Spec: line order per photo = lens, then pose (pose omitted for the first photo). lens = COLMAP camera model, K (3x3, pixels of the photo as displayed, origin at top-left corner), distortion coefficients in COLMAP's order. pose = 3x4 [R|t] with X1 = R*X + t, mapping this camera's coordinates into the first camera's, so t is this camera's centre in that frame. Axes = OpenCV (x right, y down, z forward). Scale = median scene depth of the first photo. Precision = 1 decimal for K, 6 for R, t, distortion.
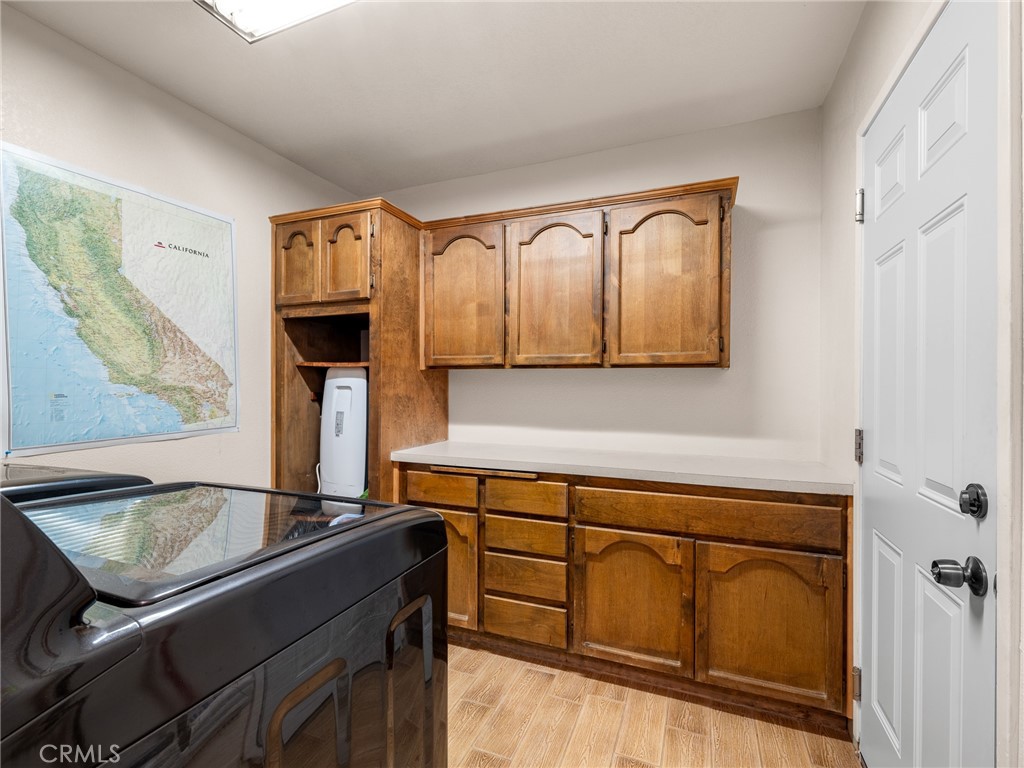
lens RADIAL K [[465.5, 0, 512.6], [0, 465.5, 386.7], [0, 0, 1]] dist [-0.000783, -0.000079]
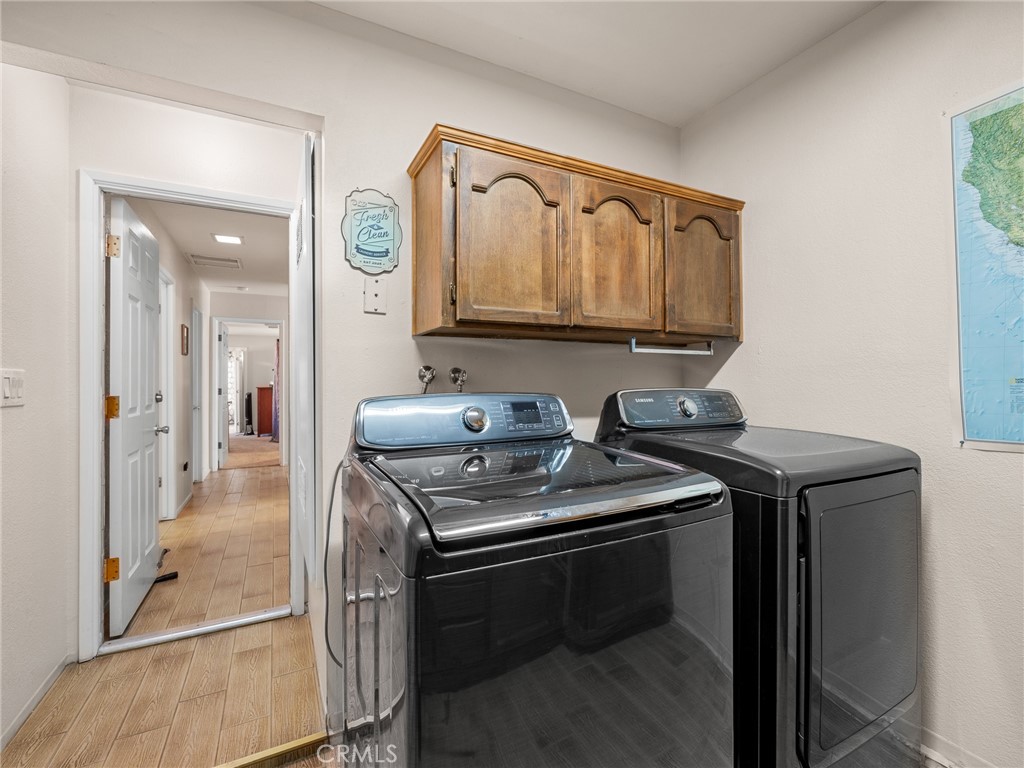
lens RADIAL K [[465.5, 0, 512.6], [0, 465.5, 386.7], [0, 0, 1]] dist [-0.000783, -0.000079]
pose [[-0.651449, 0.004807, -0.758677, 0.182198], [-0.000523, 0.999977, 0.006785, 0.026216], [0.758692, 0.004817, -0.651431, 0.903159]]
